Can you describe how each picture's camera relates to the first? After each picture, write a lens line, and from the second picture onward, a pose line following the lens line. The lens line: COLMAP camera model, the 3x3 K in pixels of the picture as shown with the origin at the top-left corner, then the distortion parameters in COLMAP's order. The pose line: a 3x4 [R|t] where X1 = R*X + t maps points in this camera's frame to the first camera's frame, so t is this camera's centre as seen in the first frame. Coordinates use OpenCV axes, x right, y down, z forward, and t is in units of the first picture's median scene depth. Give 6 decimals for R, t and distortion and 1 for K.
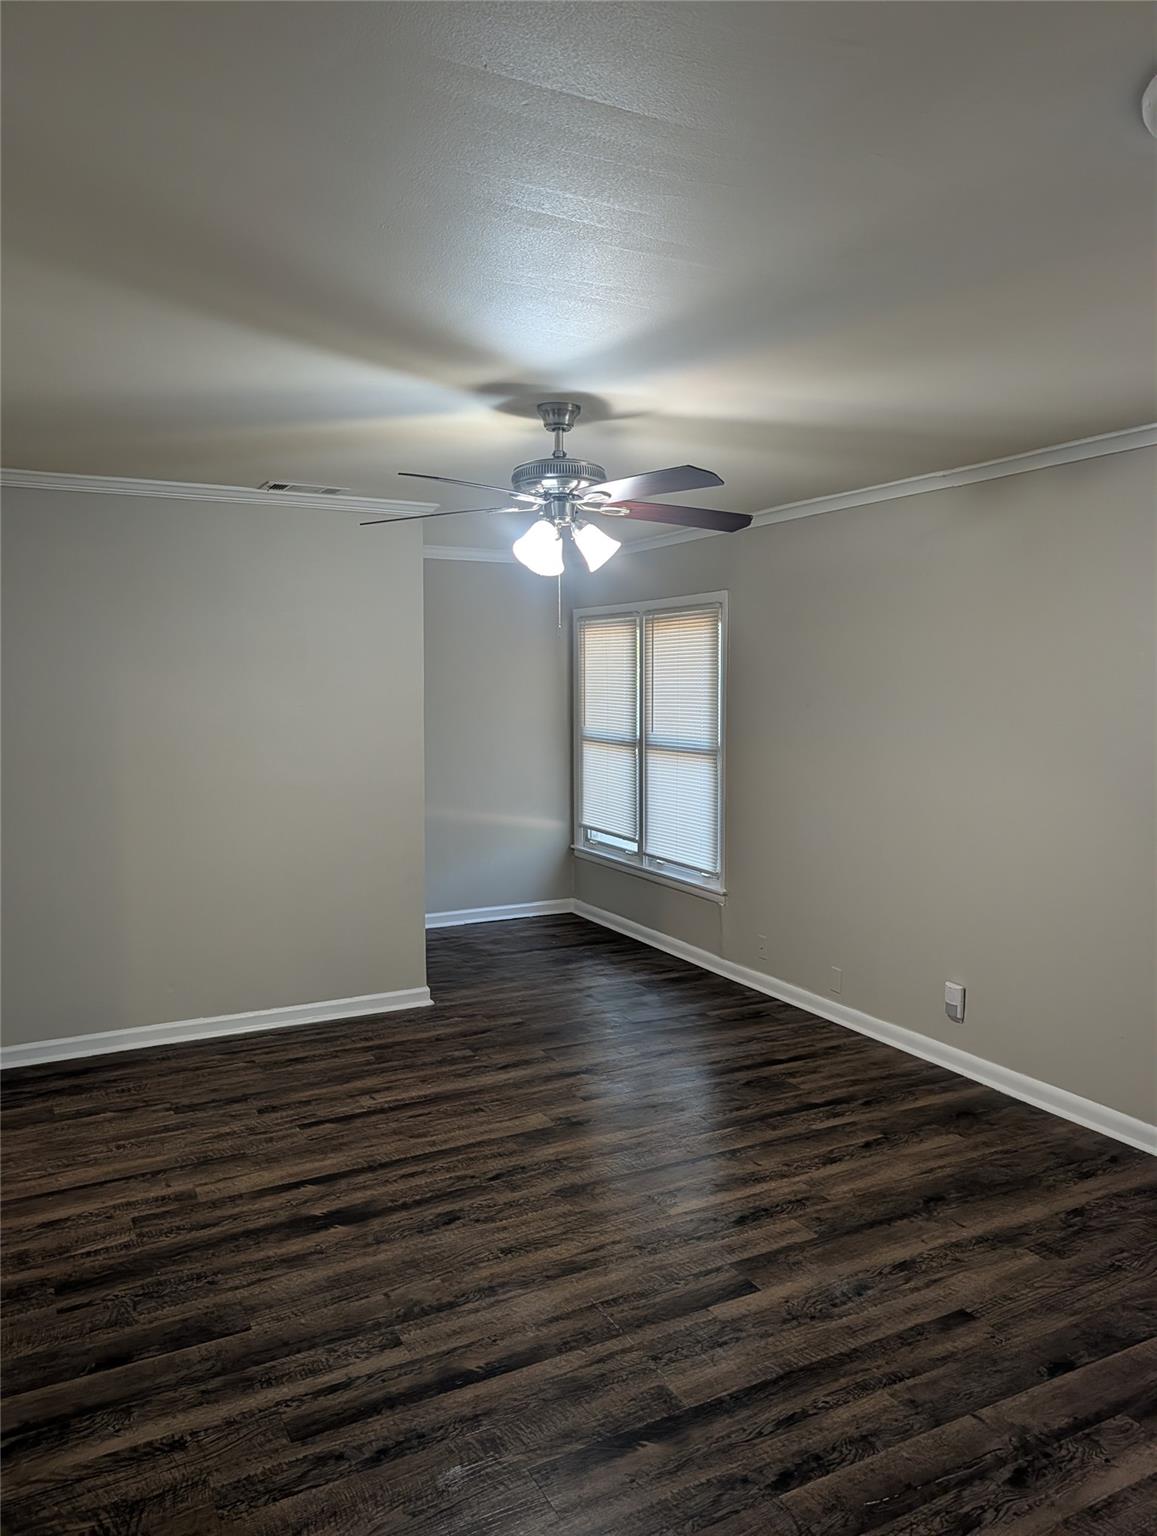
lens RADIAL K [[1125.1, 0, 580.7], [0, 1125.1, 788.4], [0, 0, 1]] dist [0.007326, -0.012048]
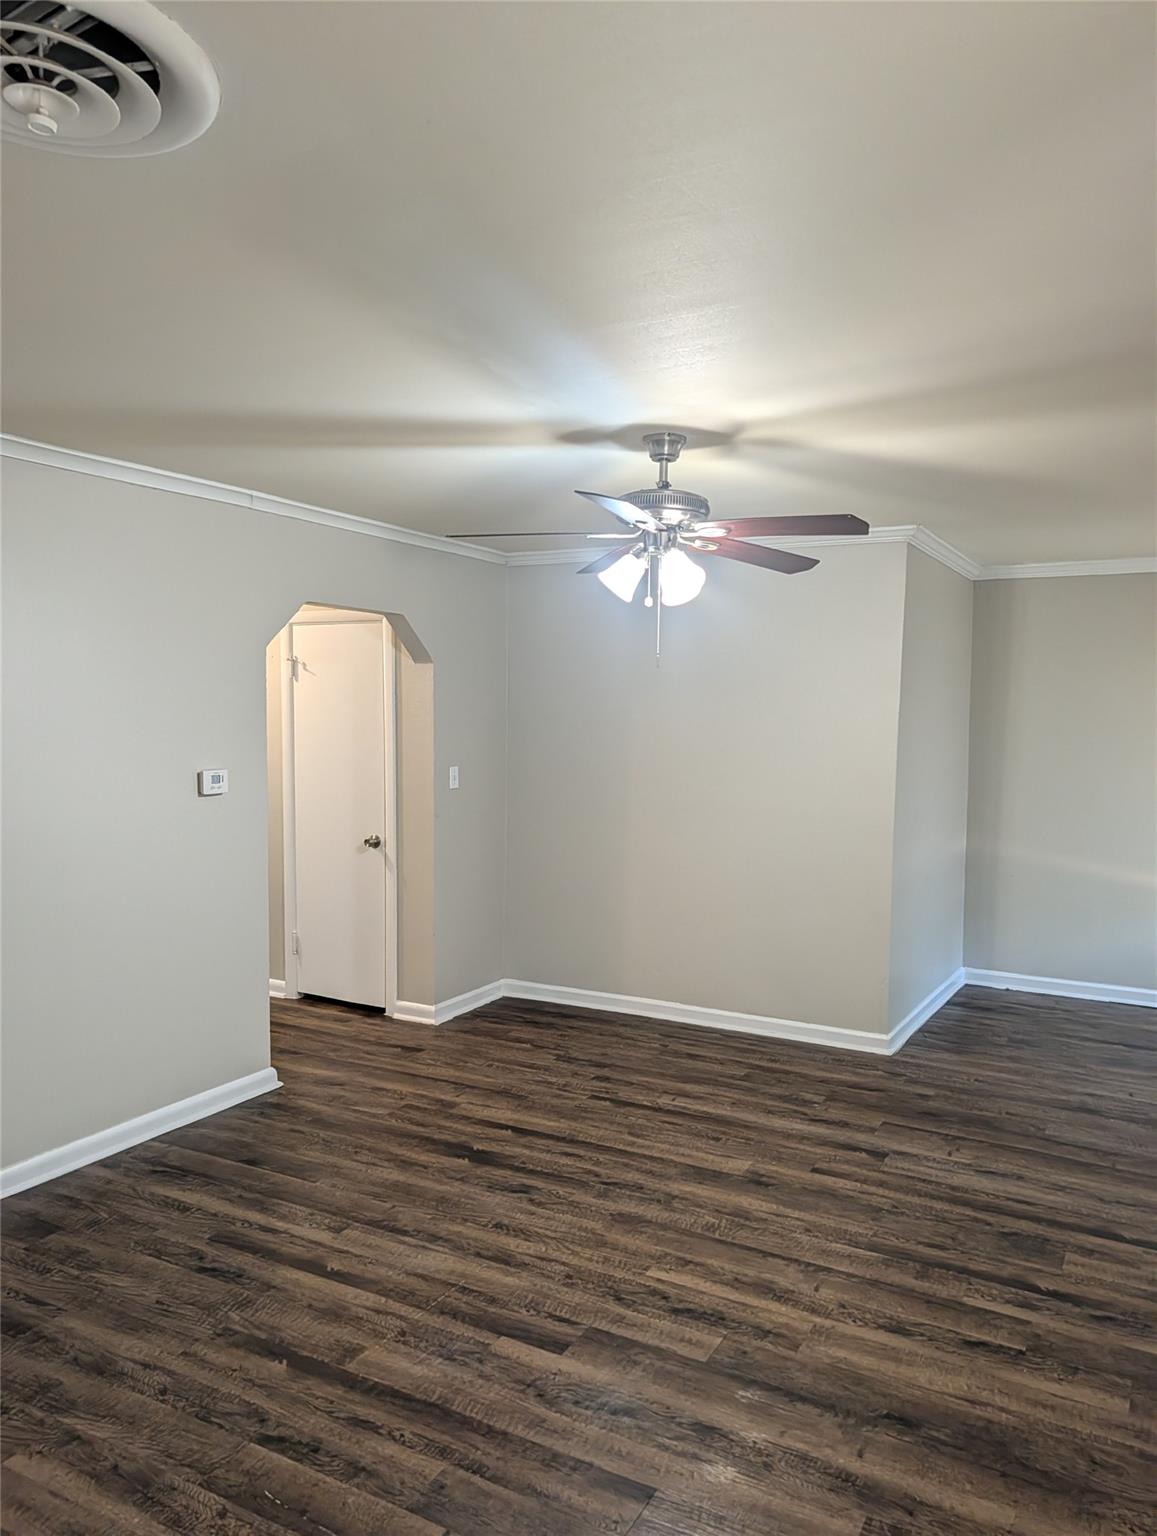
lens RADIAL K [[1125.1, 0, 580.7], [0, 1125.1, 788.4], [0, 0, 1]] dist [0.007326, -0.012048]
pose [[0.540779, 0.067959, -0.838415, 0.747774], [-0.094245, 0.995350, 0.019891, -0.035484], [0.835869, 0.068260, 0.544669, 0.382131]]
